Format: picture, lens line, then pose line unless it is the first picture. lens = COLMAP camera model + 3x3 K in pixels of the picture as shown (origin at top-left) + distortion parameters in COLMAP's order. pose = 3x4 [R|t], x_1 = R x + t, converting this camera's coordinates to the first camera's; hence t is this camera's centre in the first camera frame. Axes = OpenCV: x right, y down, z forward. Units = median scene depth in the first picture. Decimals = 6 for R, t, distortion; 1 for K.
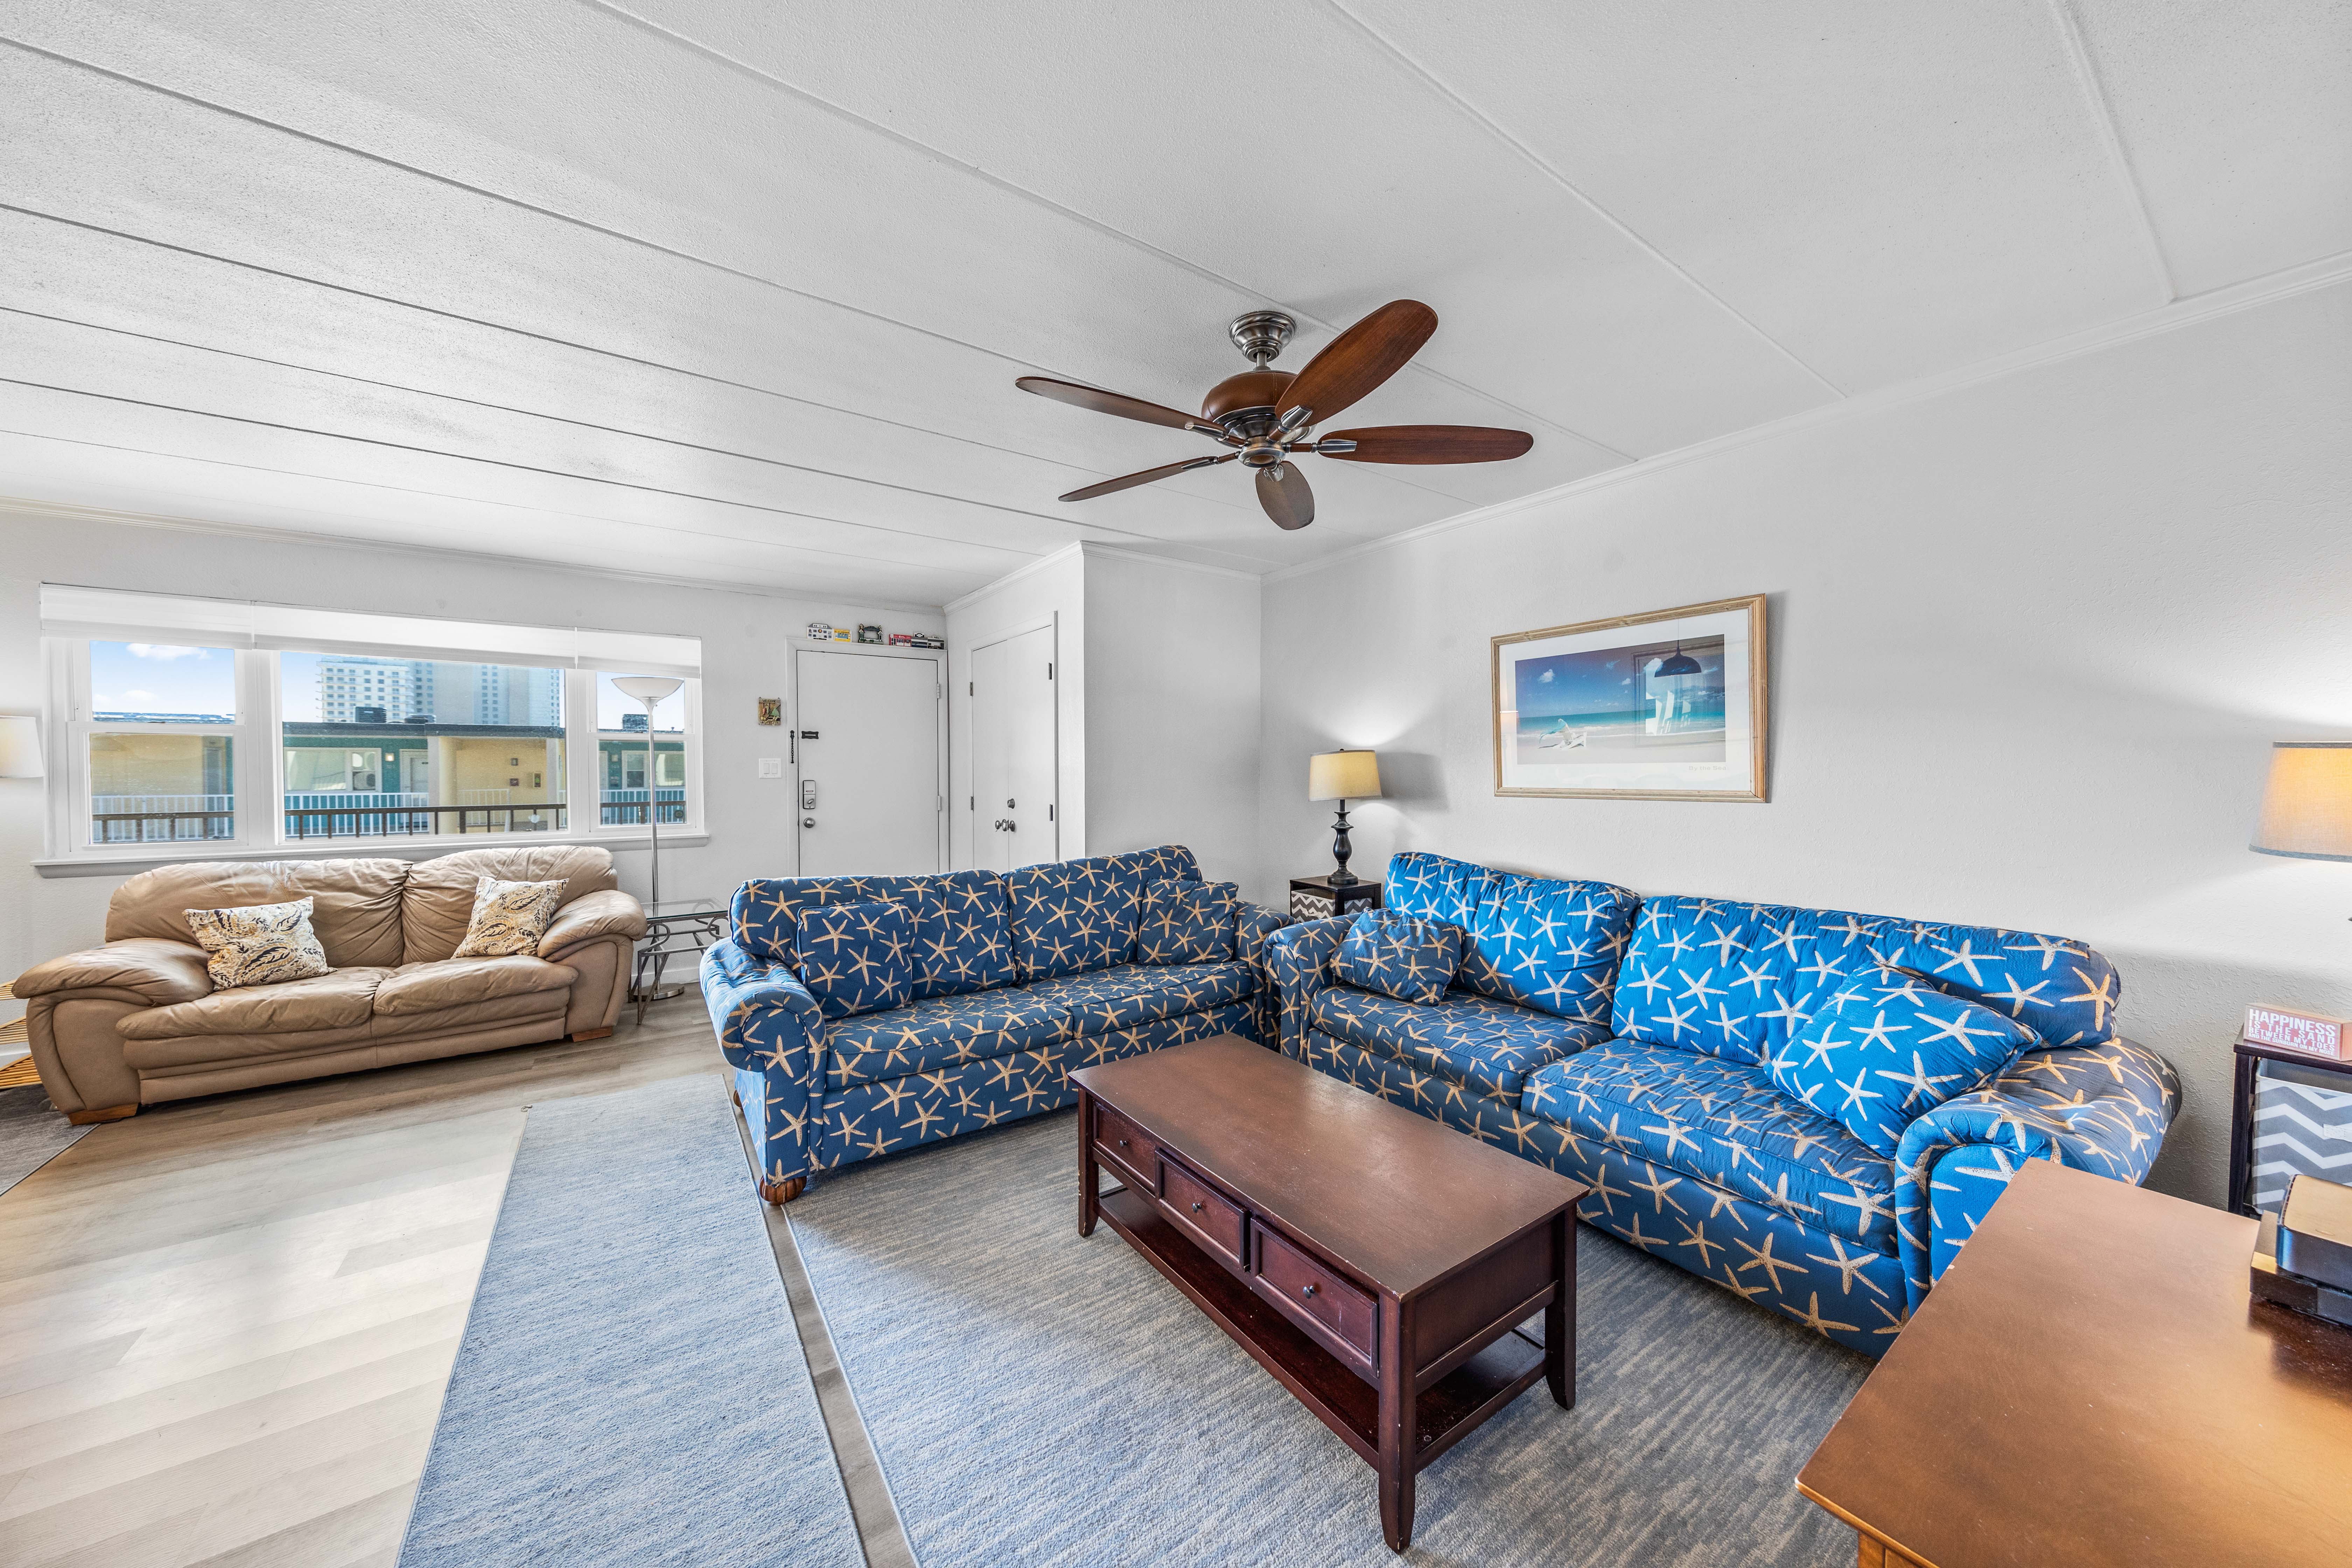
lens RADIAL K [[804.1, 0, 1182.7], [0, 804.1, 772.7], [0, 0, 1]] dist [0.007585, -0.000150]
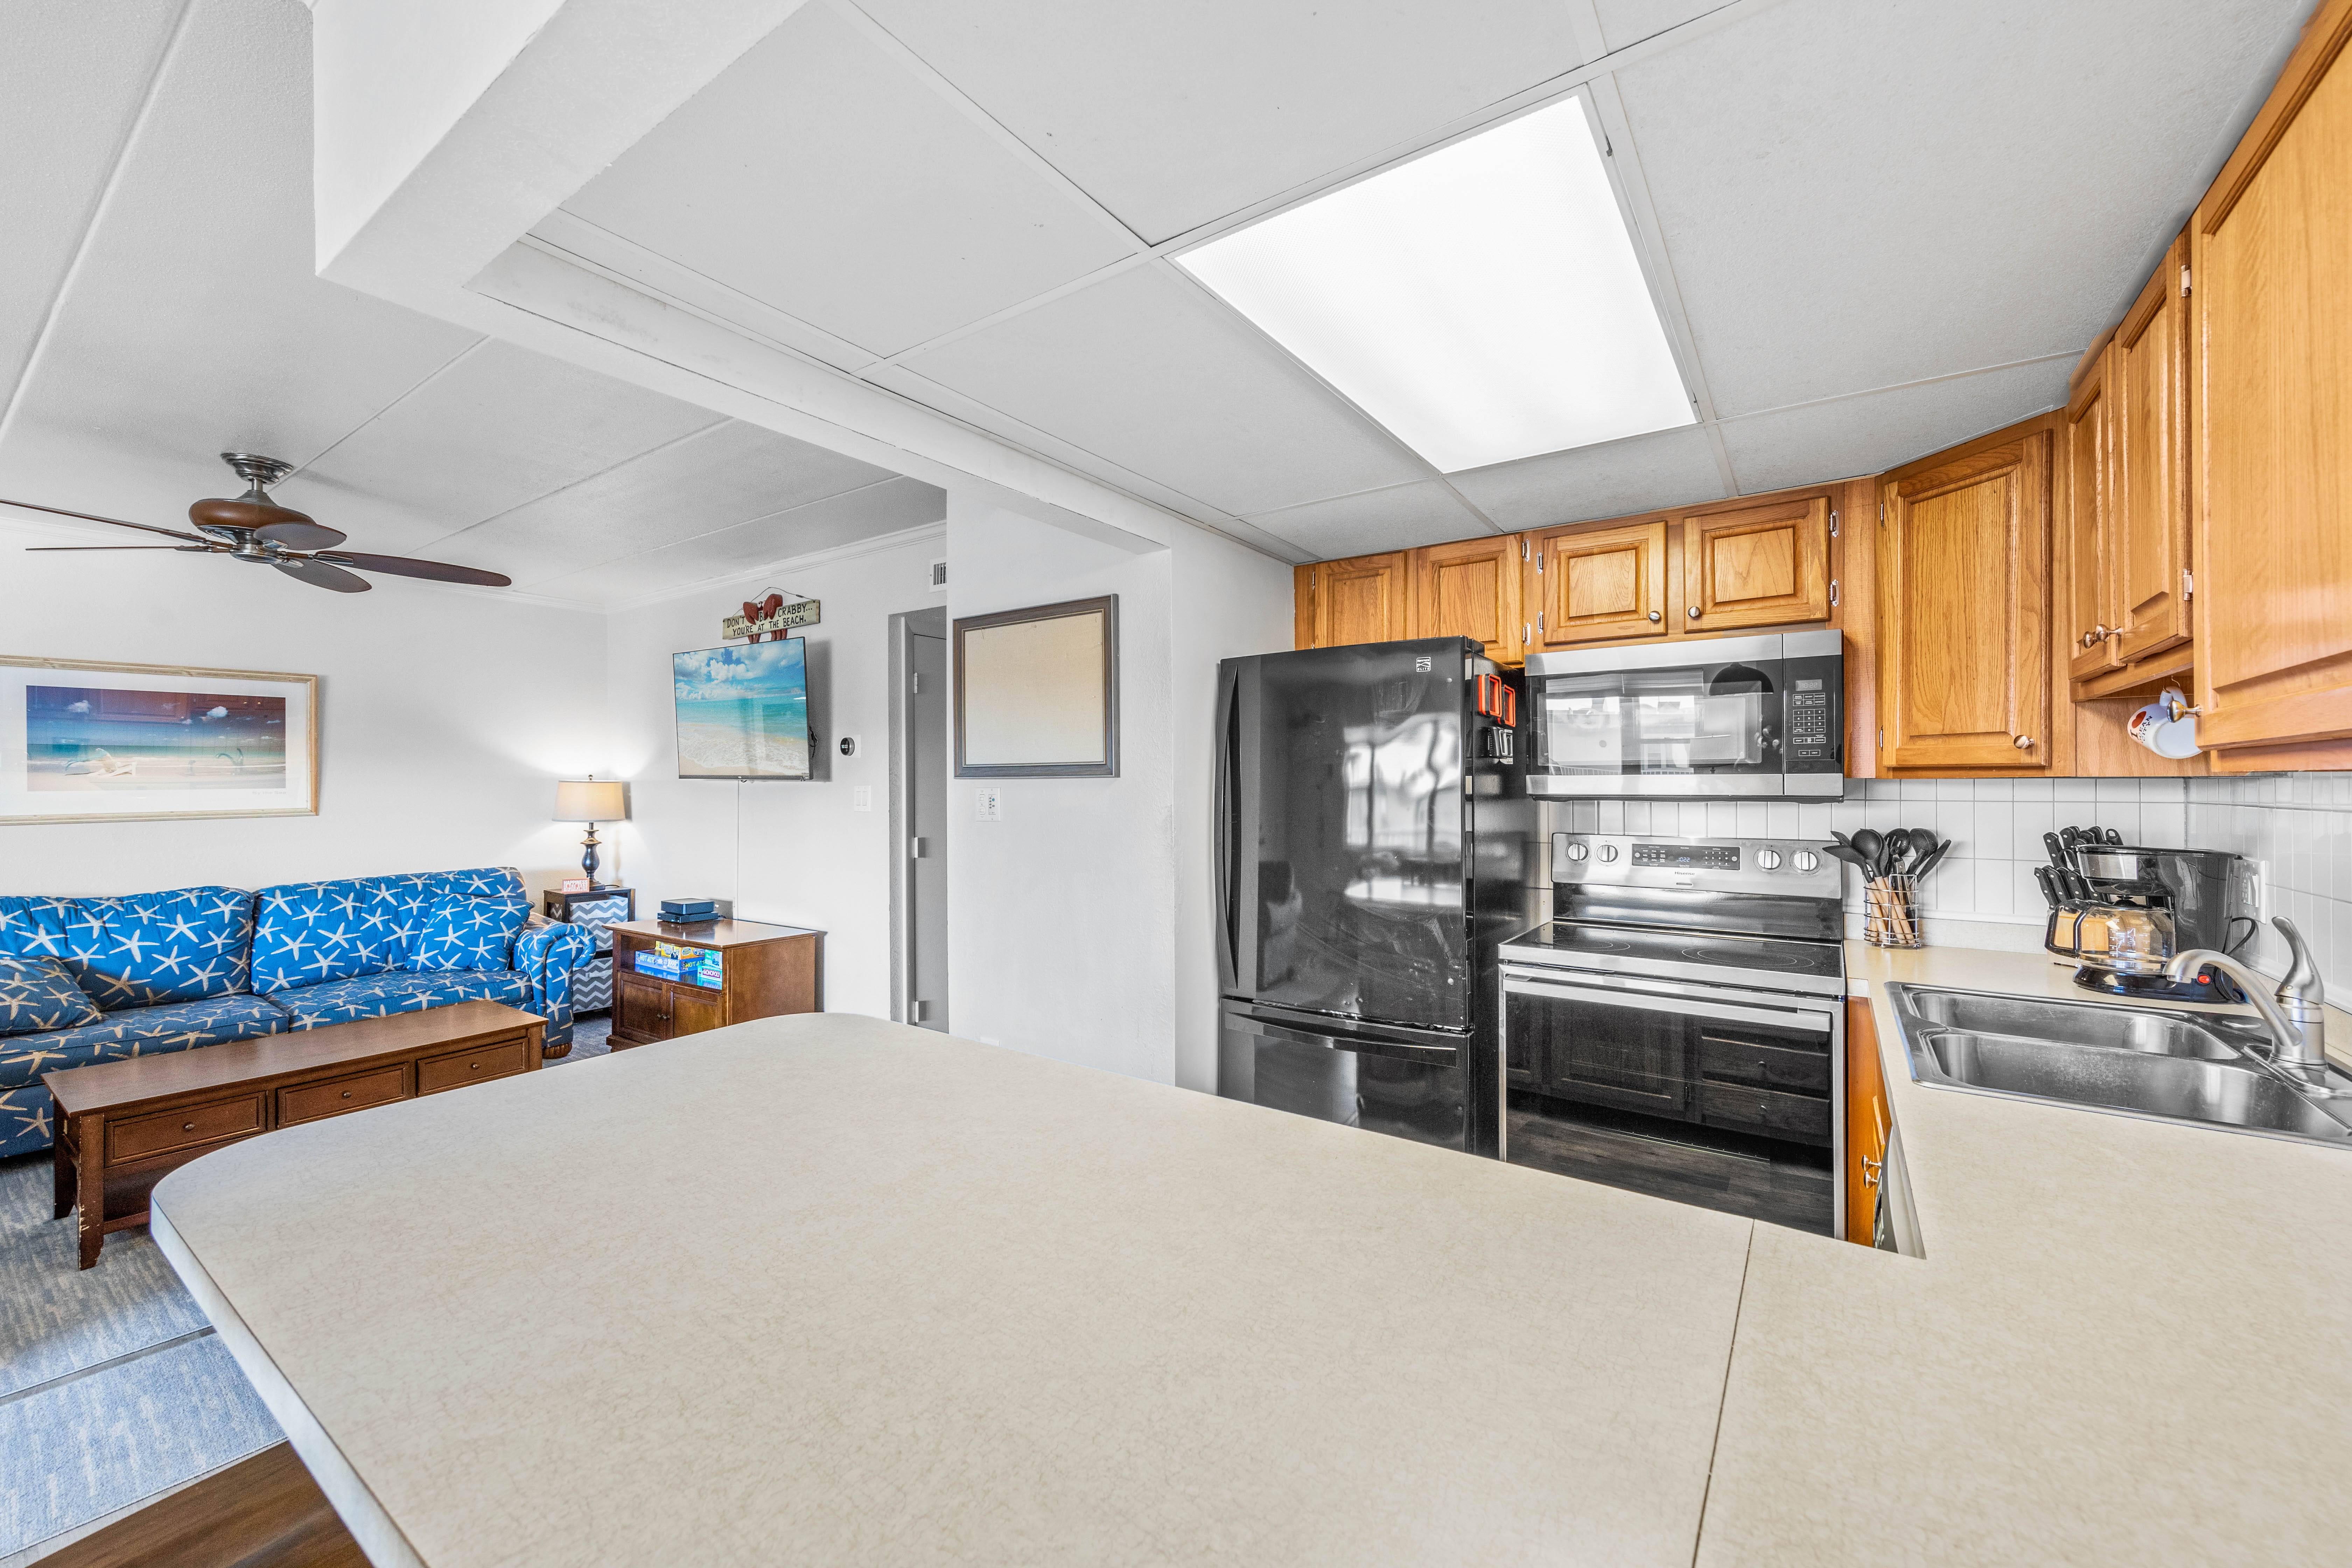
lens RADIAL K [[917.8, 0, 1170.5], [0, 917.8, 797.0], [0, 0, 1]] dist [0.011220, -0.000690]
pose [[-0.336603, -0.020240, 0.941429, -1.219886], [0.004534, 0.999723, 0.023114, -0.025318], [-0.941636, 0.012049, -0.336418, 0.080672]]
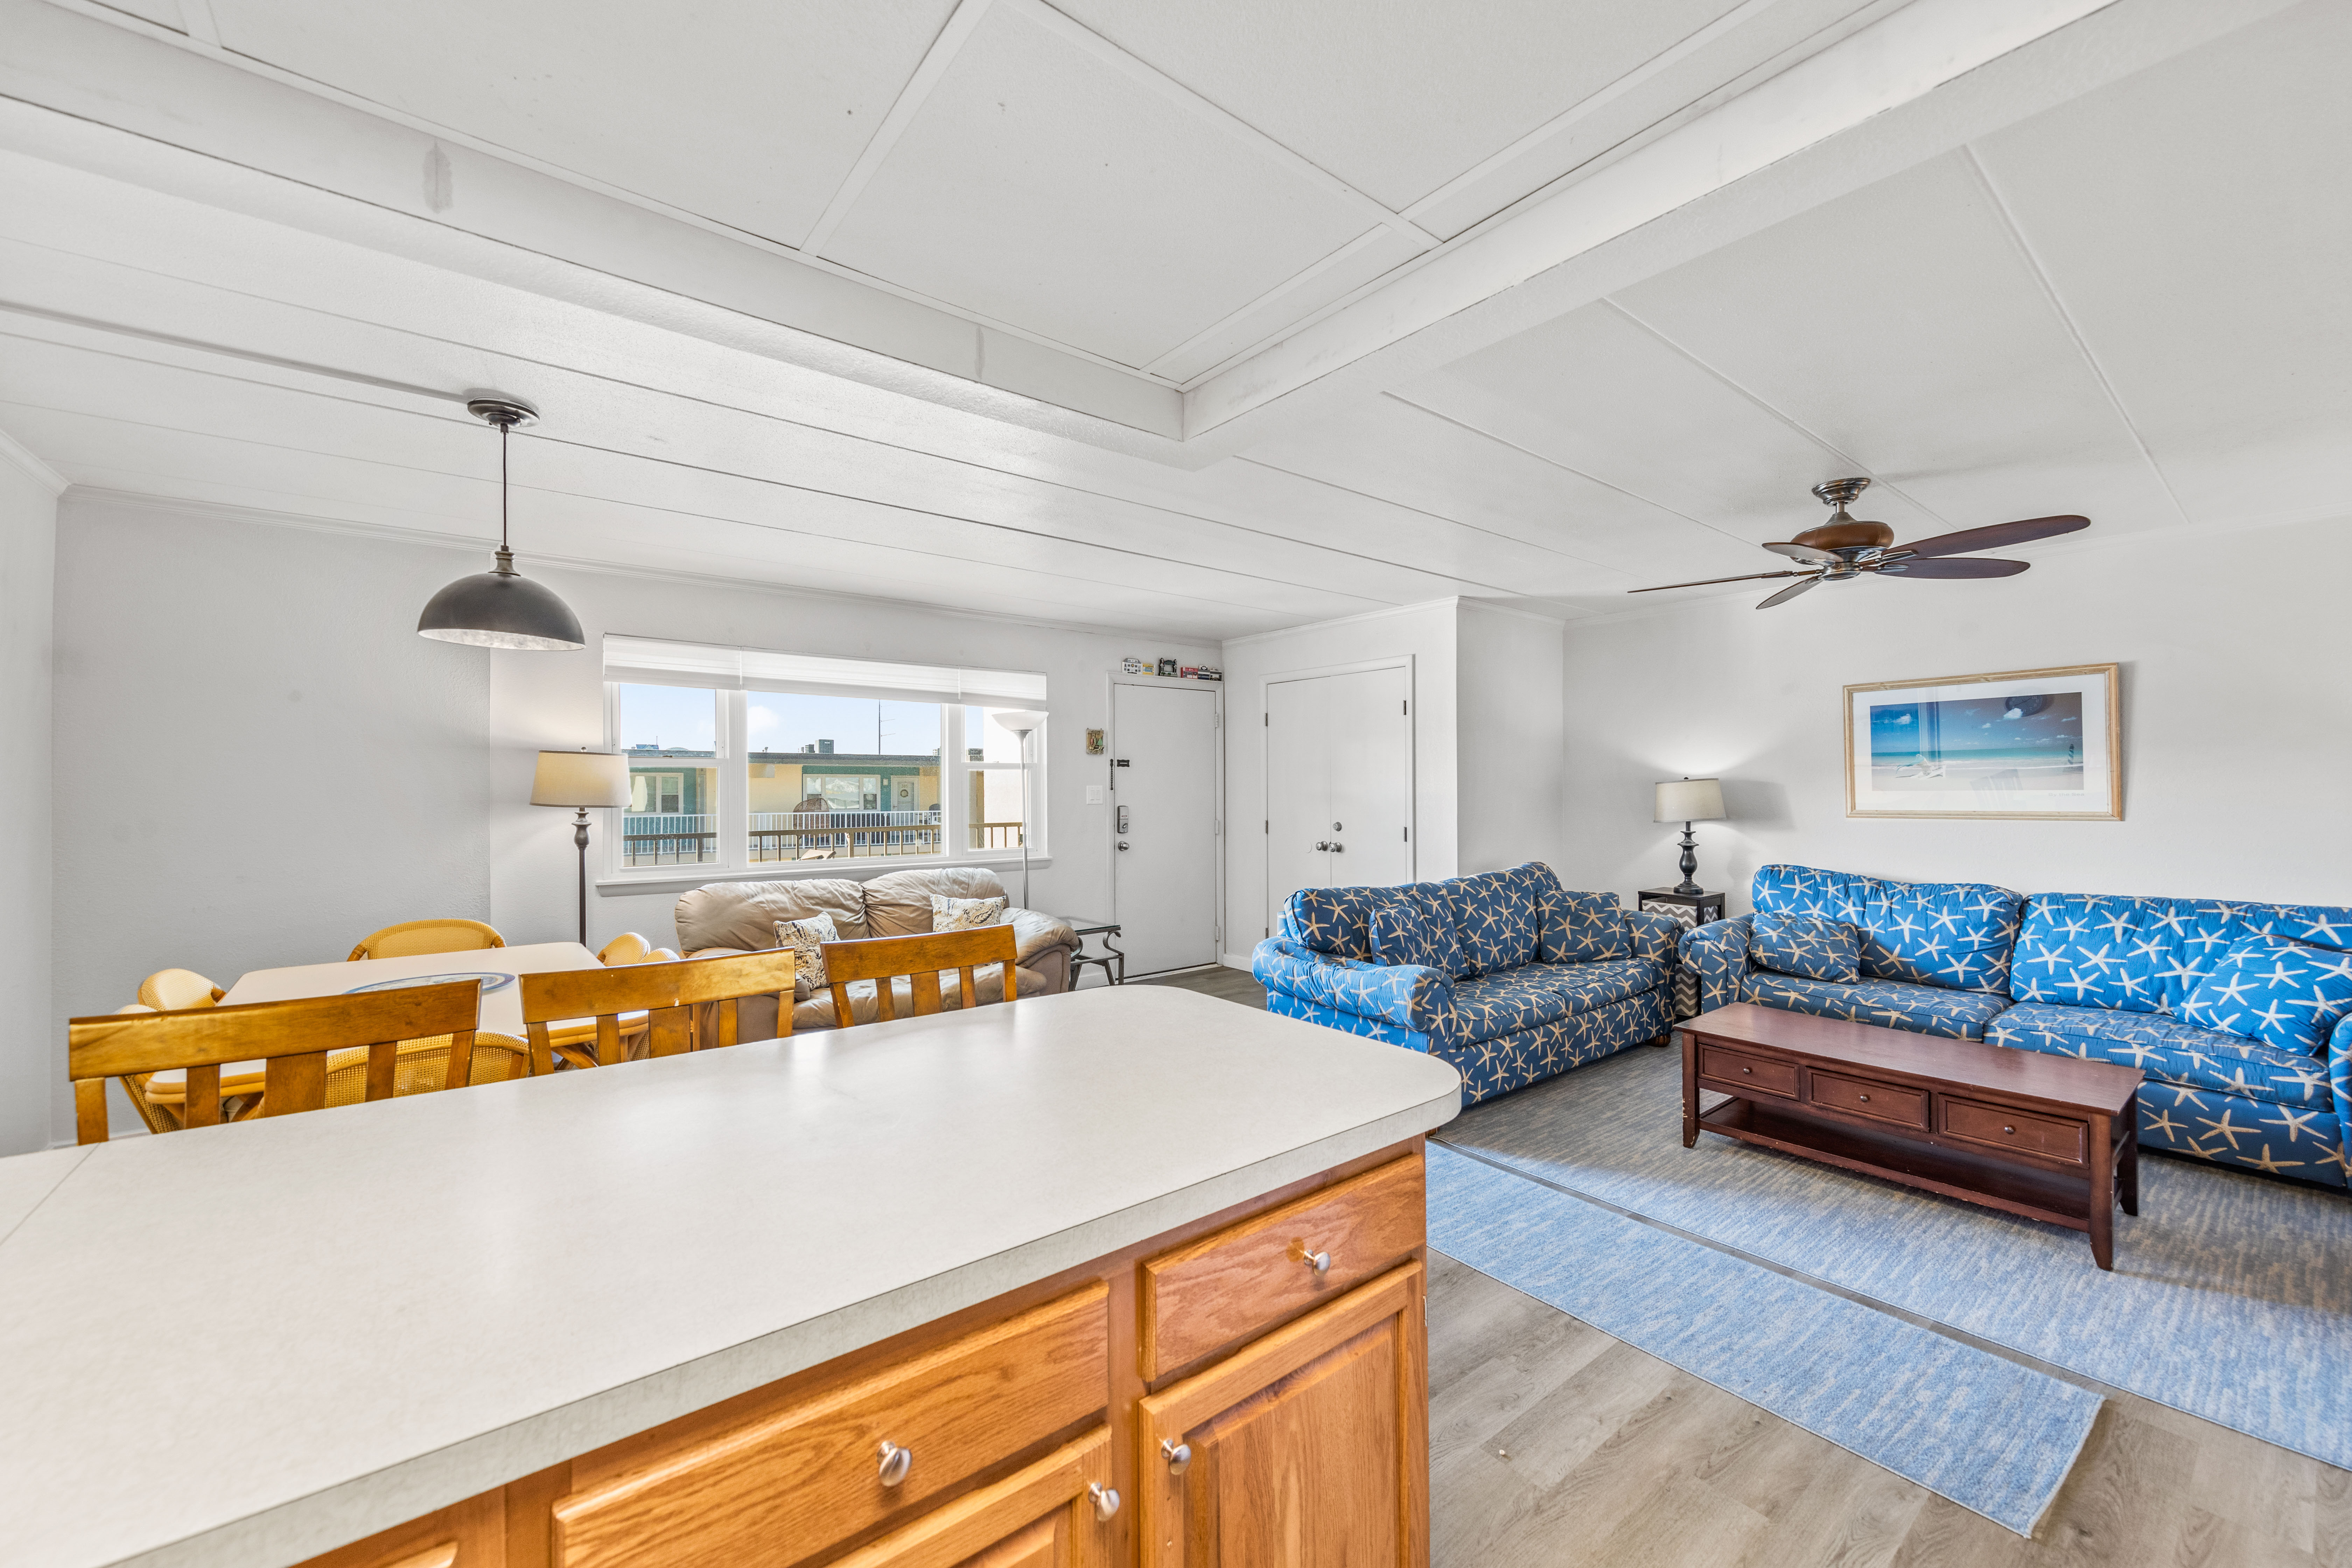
lens RADIAL K [[917.8, 0, 1189.1], [0, 917.8, 774.9], [0, 0, 1]] dist [0.011220, -0.000690]
pose [[0.998060, -0.002450, 0.062216, -0.765257], [0.003716, 0.999788, -0.020234, -0.010866], [-0.062153, 0.020426, 0.997858, -0.357541]]
